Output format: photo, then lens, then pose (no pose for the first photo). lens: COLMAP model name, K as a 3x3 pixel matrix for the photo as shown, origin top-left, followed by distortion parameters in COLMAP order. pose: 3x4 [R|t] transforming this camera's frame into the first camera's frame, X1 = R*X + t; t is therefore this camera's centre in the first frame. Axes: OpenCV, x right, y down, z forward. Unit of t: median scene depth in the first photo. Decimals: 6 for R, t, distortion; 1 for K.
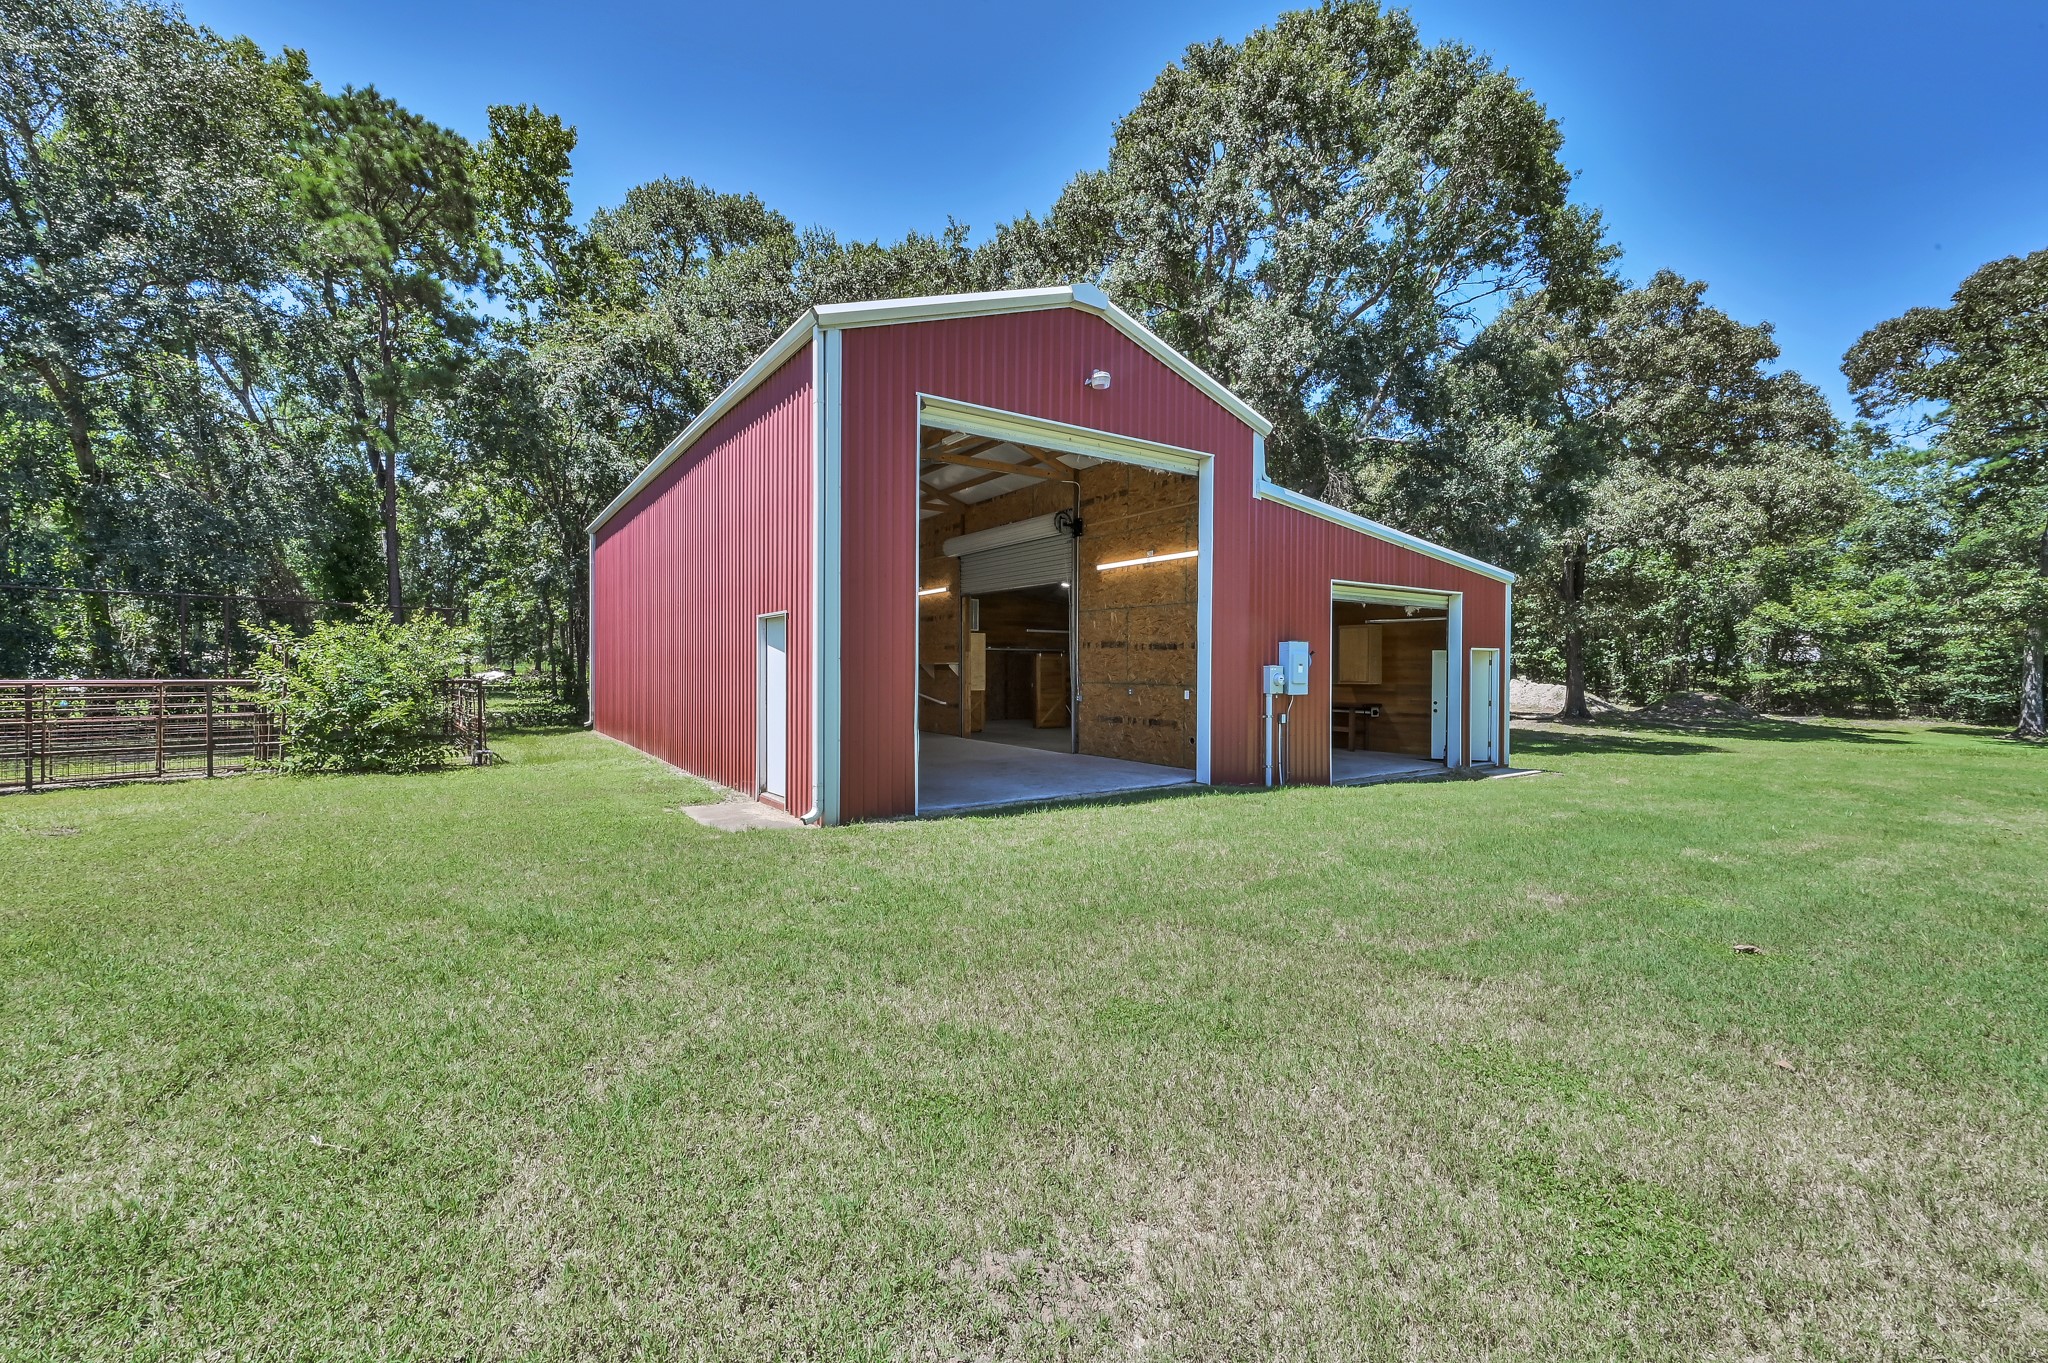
lens RADIAL K [[841.3, 0, 1016.5], [0, 841.3, 657.1], [0, 0, 1]] dist [0.006484, -0.000014]
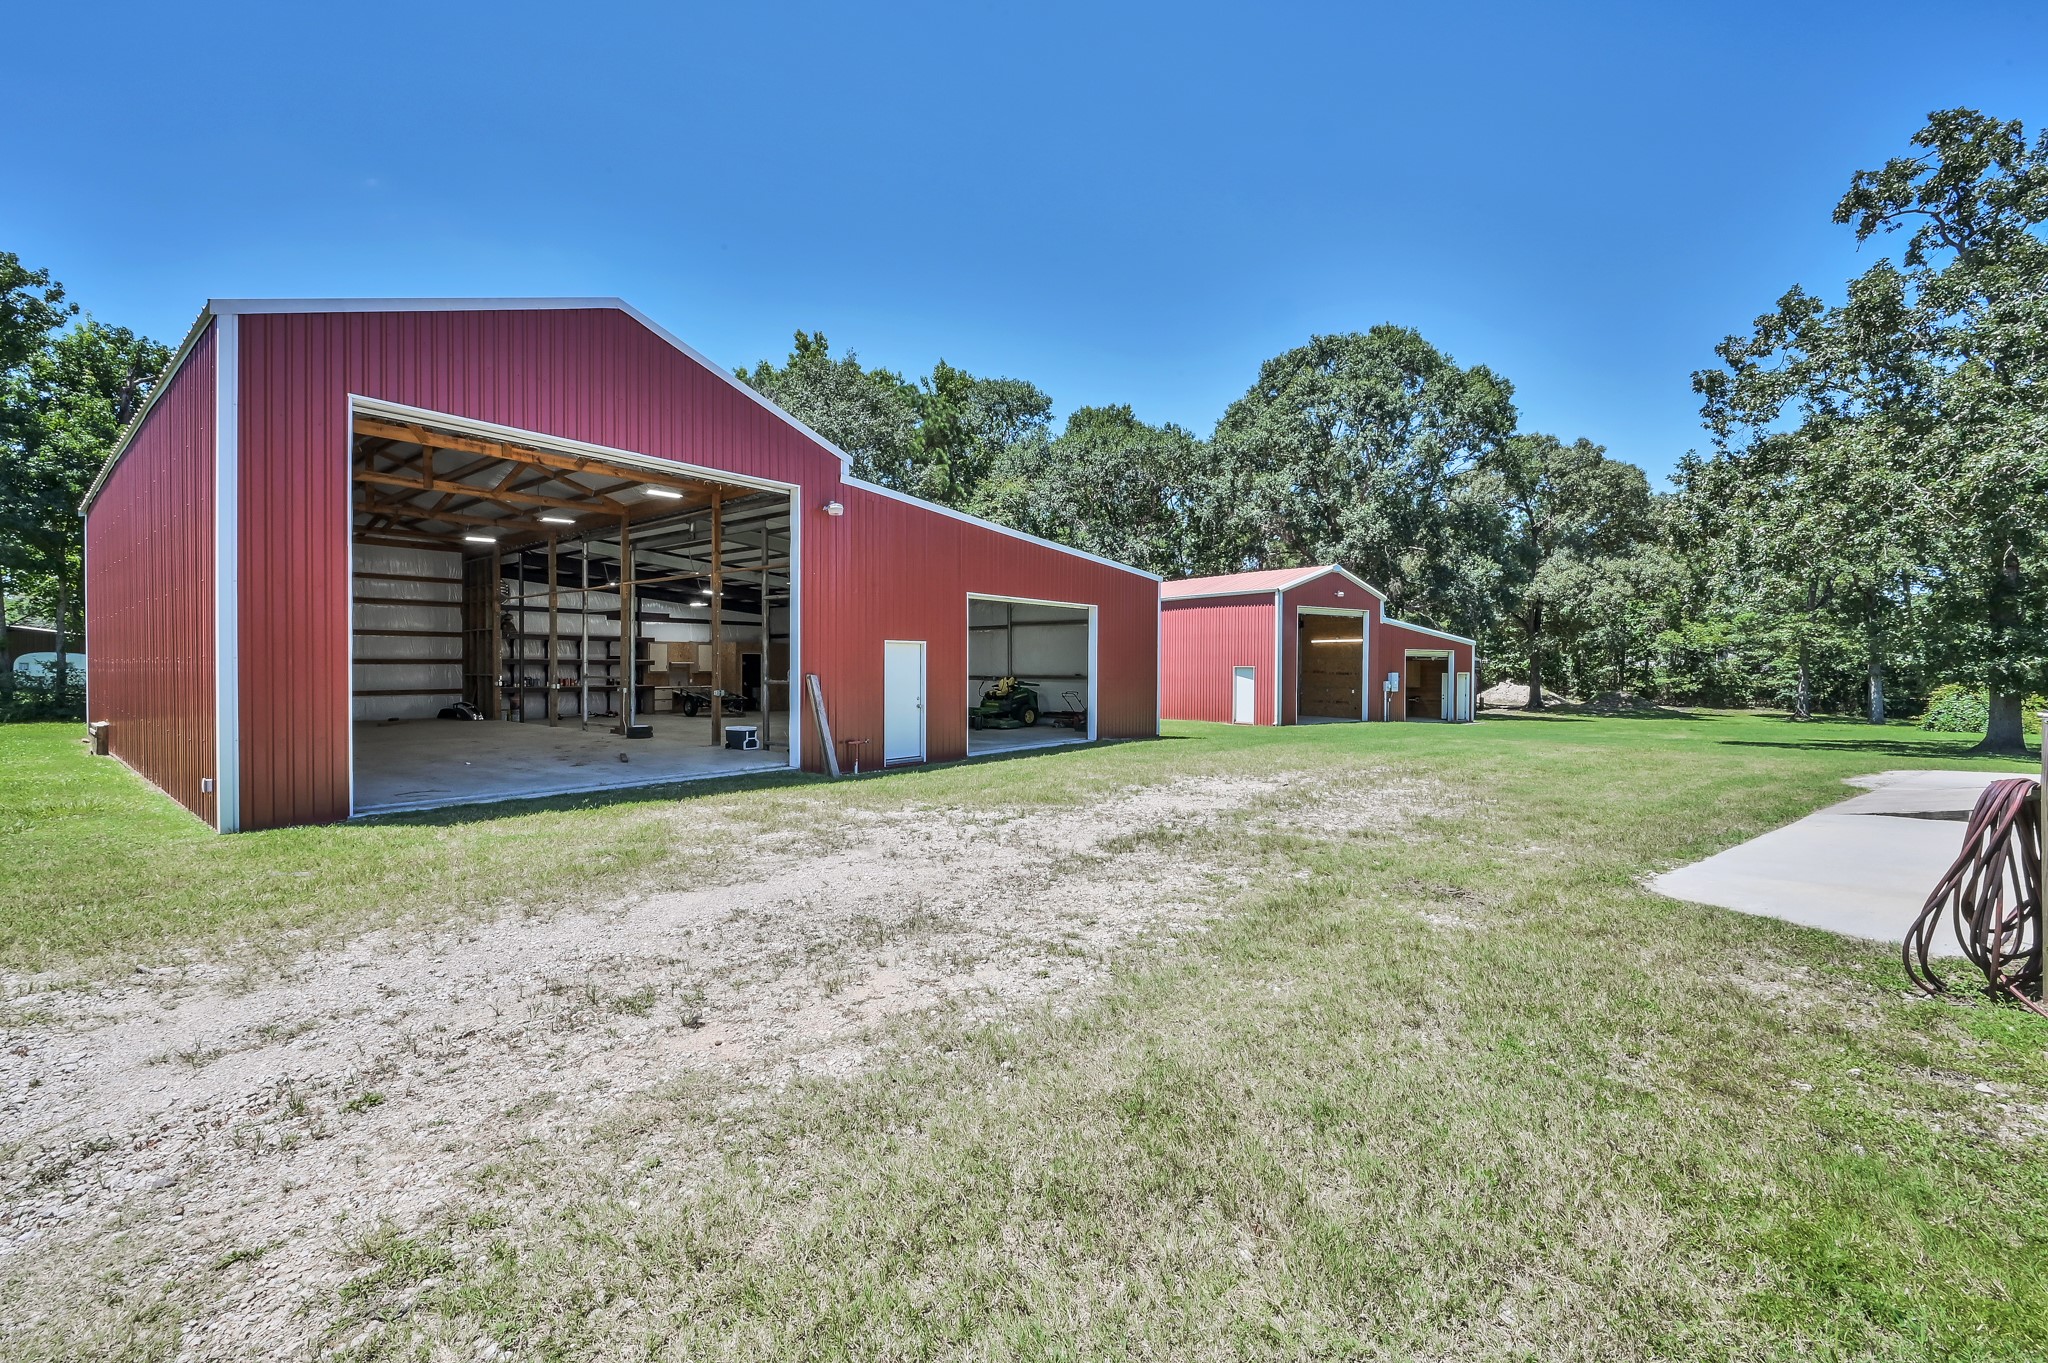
lens RADIAL K [[849.4, 0, 1073.0], [0, 849.4, 662.4], [0, 0, 1]] dist [0.022829, -0.000006]
pose [[0.998964, 0.000621, 0.045496, -0.469558], [-0.000912, 0.999979, 0.006384, -0.037784], [-0.045491, -0.006419, 0.998944, -0.970461]]
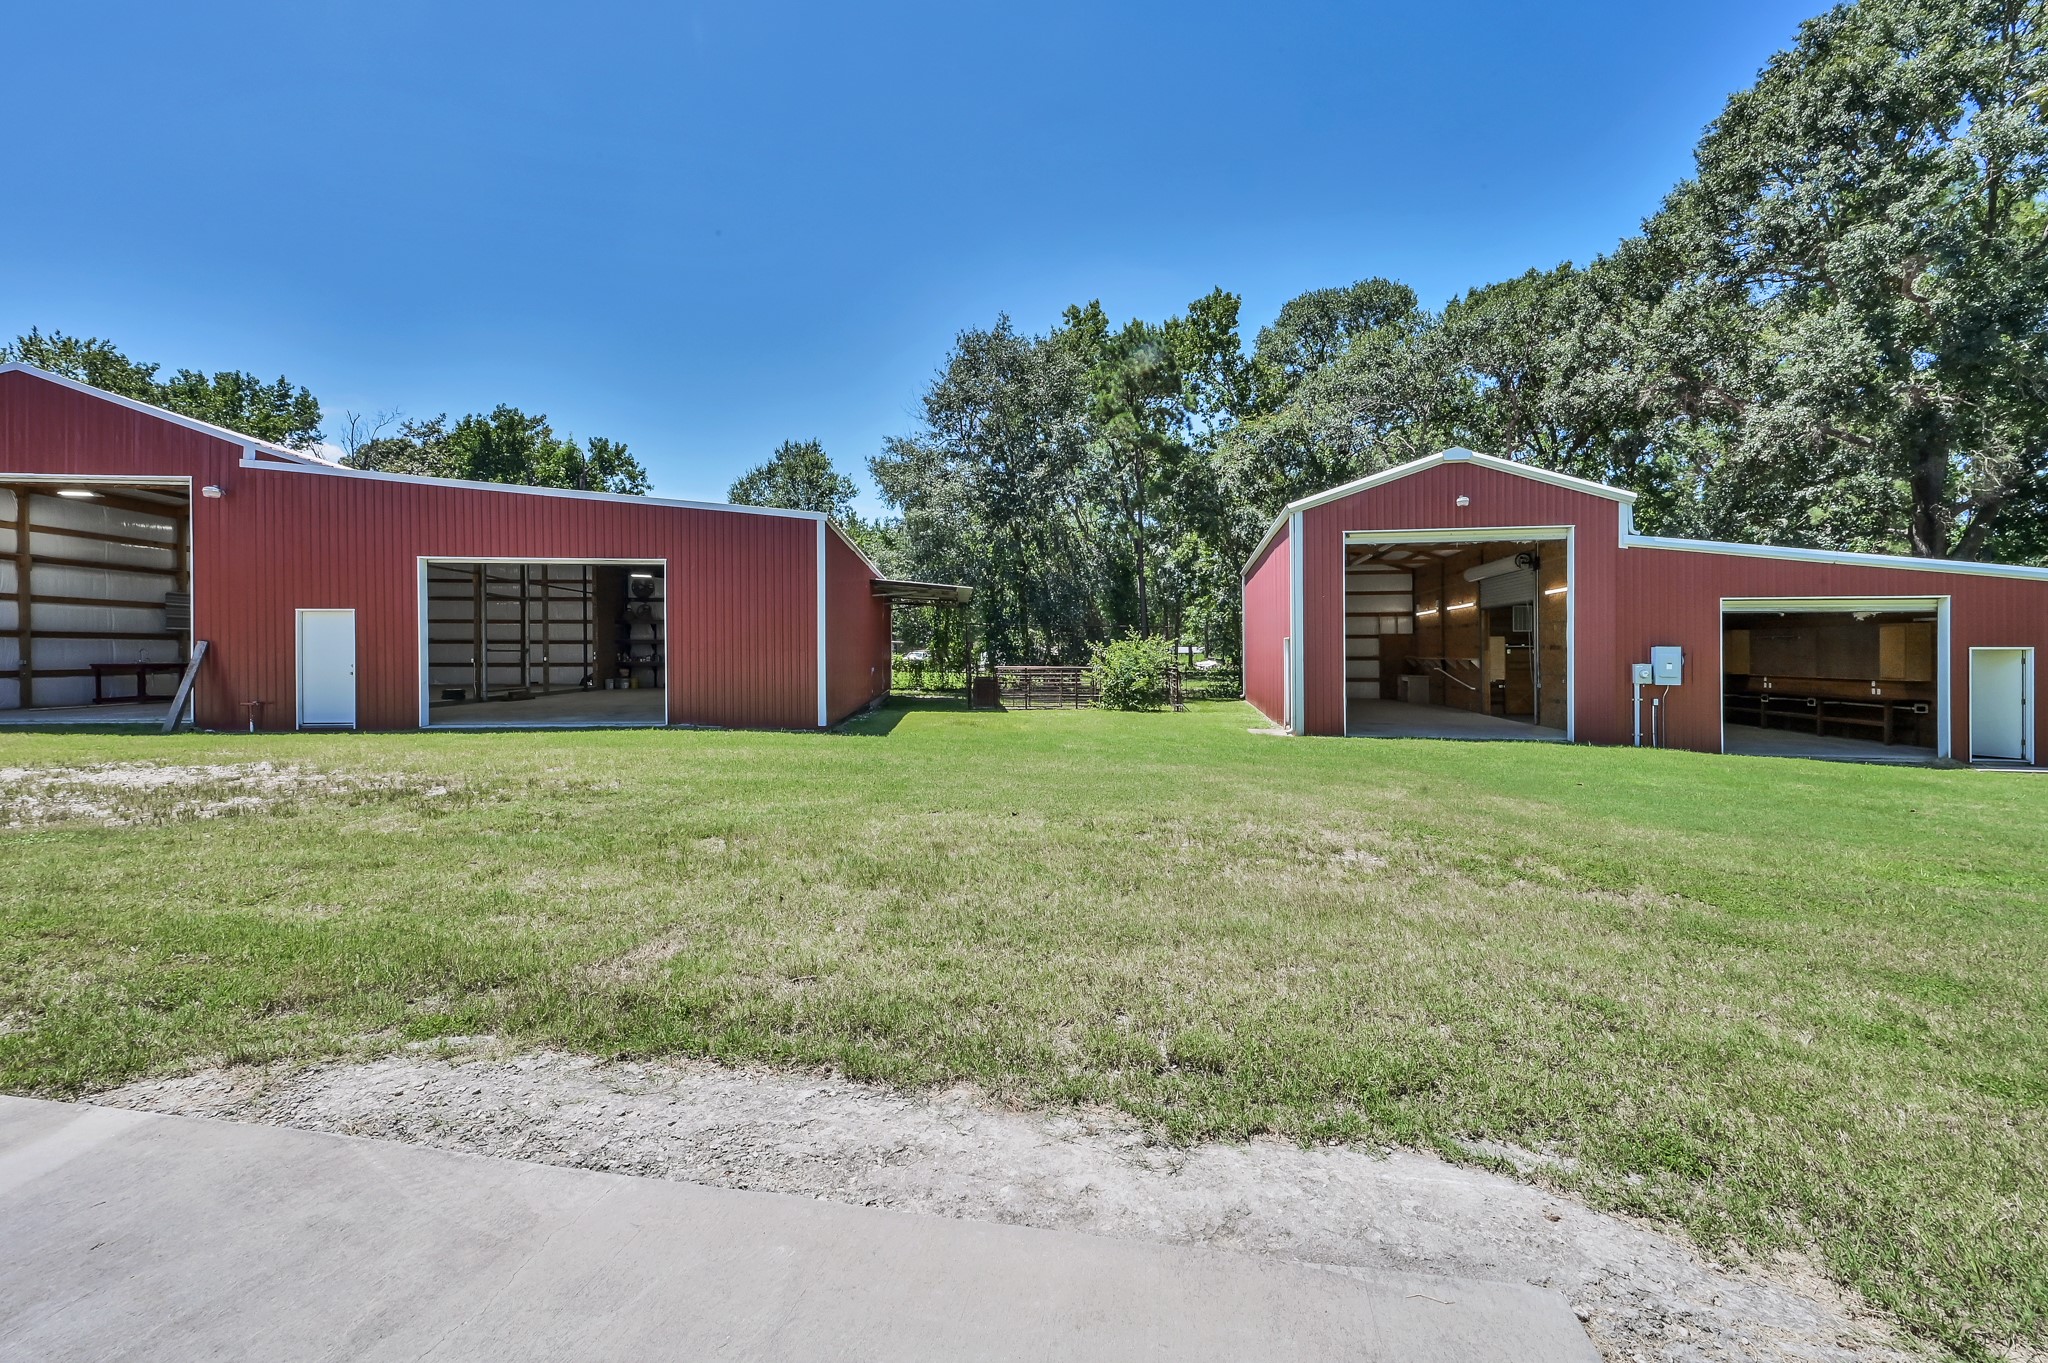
lens RADIAL K [[841.3, 0, 1016.5], [0, 841.3, 657.1], [0, 0, 1]] dist [0.006484, -0.000014]
pose [[0.705004, 0.000130, -0.709203, 0.301745], [0.008992, 0.999918, 0.009122, -0.012410], [0.709146, -0.012808, 0.704945, -0.396232]]
